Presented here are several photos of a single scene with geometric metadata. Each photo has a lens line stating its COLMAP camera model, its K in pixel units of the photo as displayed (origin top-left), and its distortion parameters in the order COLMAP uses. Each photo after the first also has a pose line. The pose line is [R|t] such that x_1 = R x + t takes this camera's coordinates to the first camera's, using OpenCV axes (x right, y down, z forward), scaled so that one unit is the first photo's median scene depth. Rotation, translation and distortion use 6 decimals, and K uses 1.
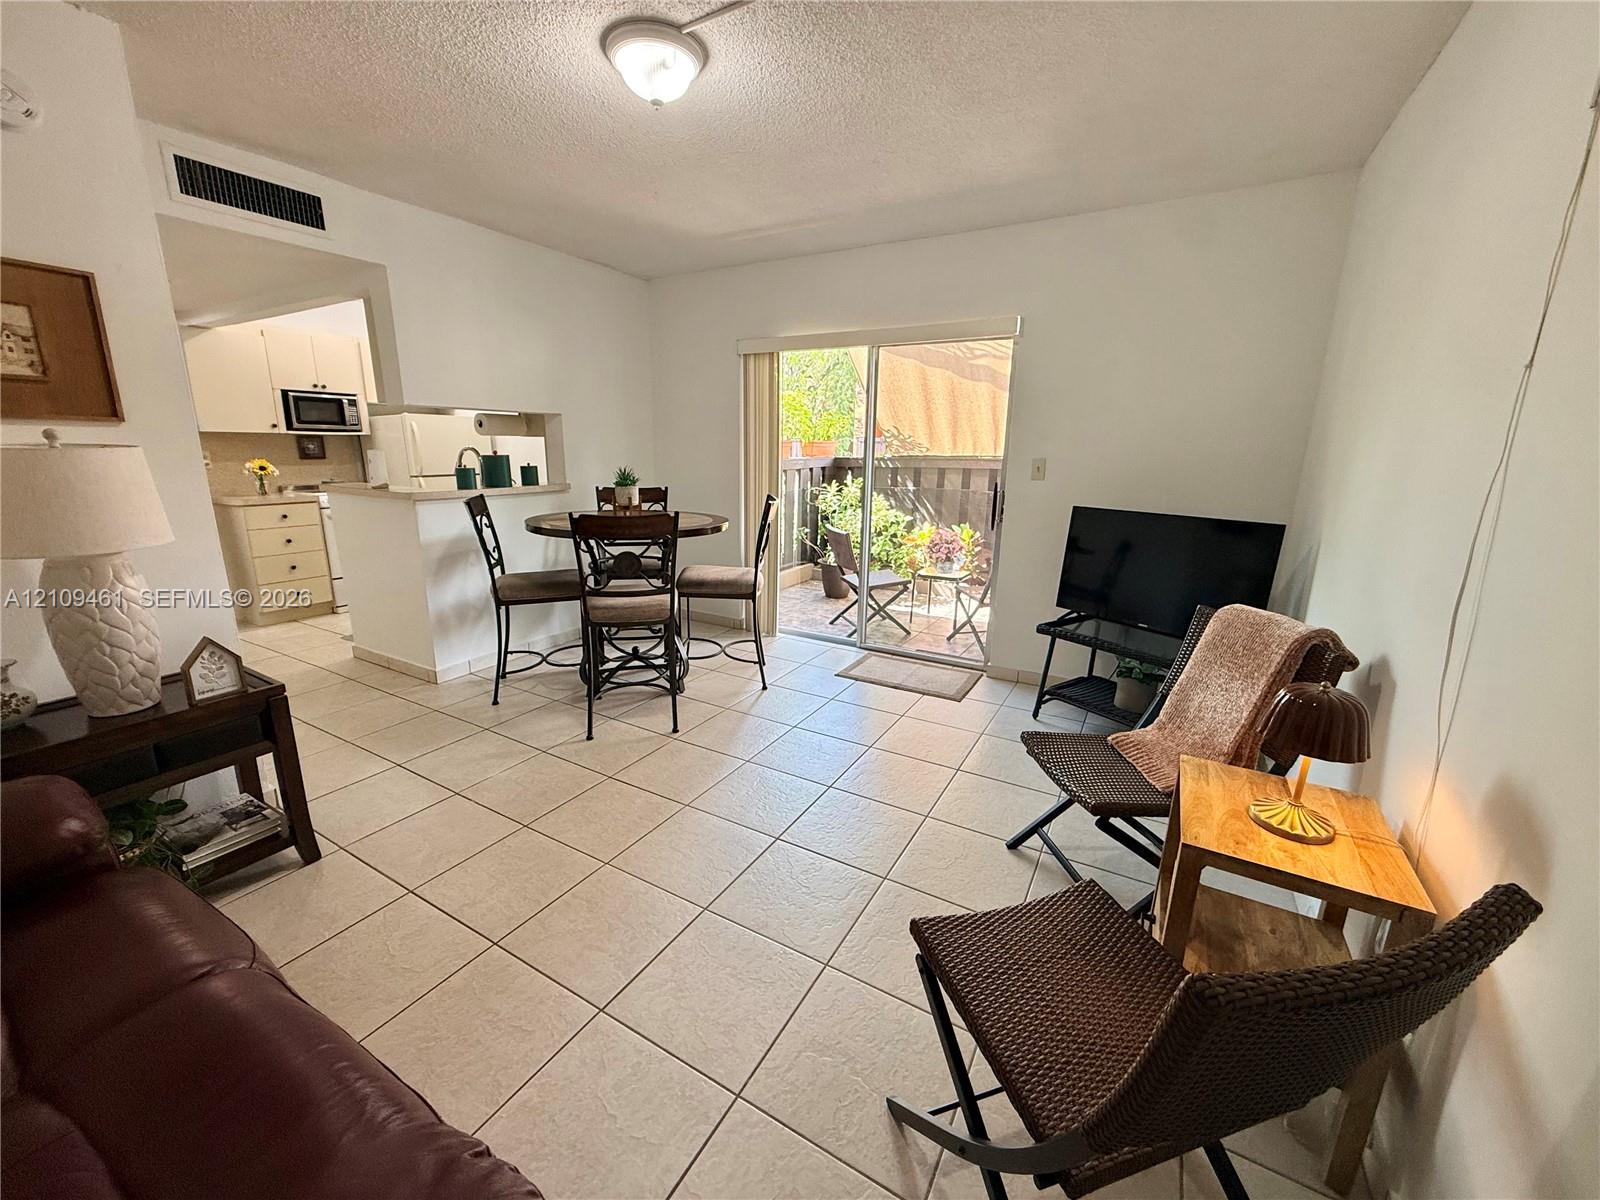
lens RADIAL K [[635.7, 0, 798.1], [0, 635.7, 600.1], [0, 0, 1]] dist [0.000414, -0.000272]
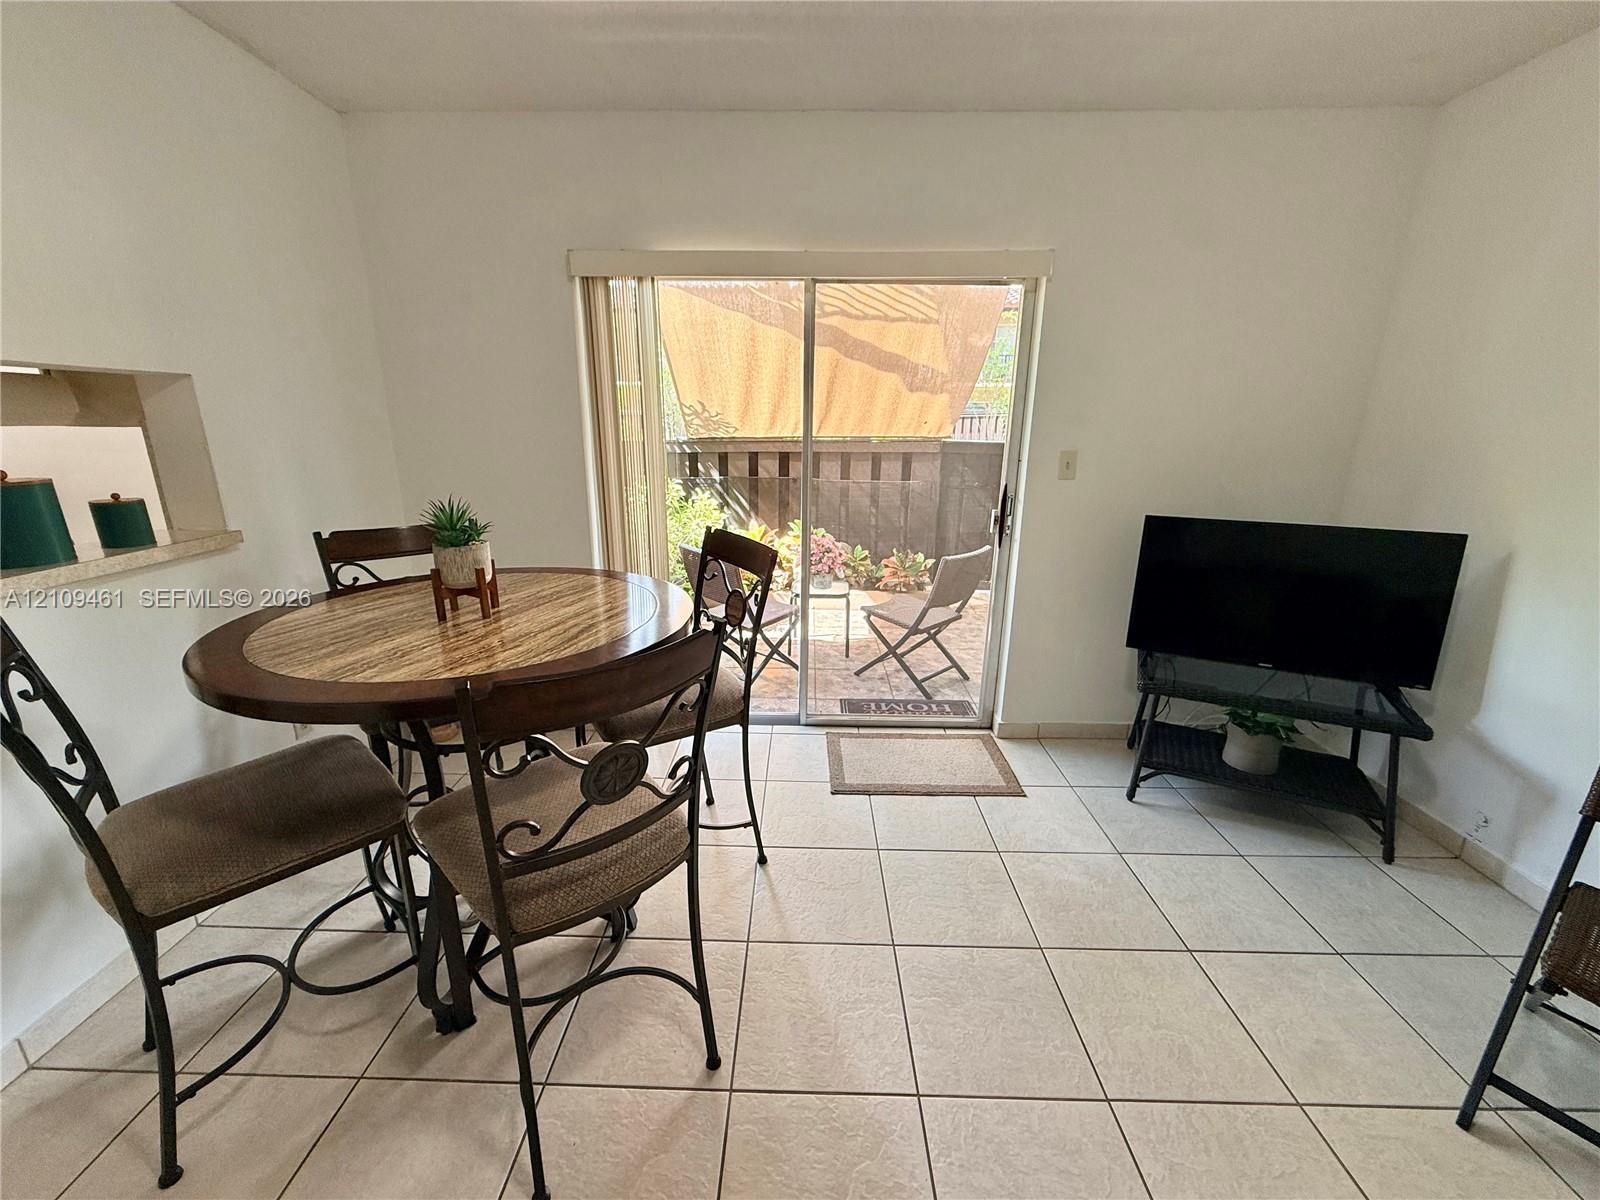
lens RADIAL K [[635.7, 0, 794.9], [0, 635.7, 598.6], [0, 0, 1]] dist [0.000414, -0.000272]
pose [[0.872755, -0.139935, 0.467671, -0.246394], [0.120781, 0.990146, 0.070869, -0.126632], [-0.472980, -0.005365, 0.881057, 0.438283]]
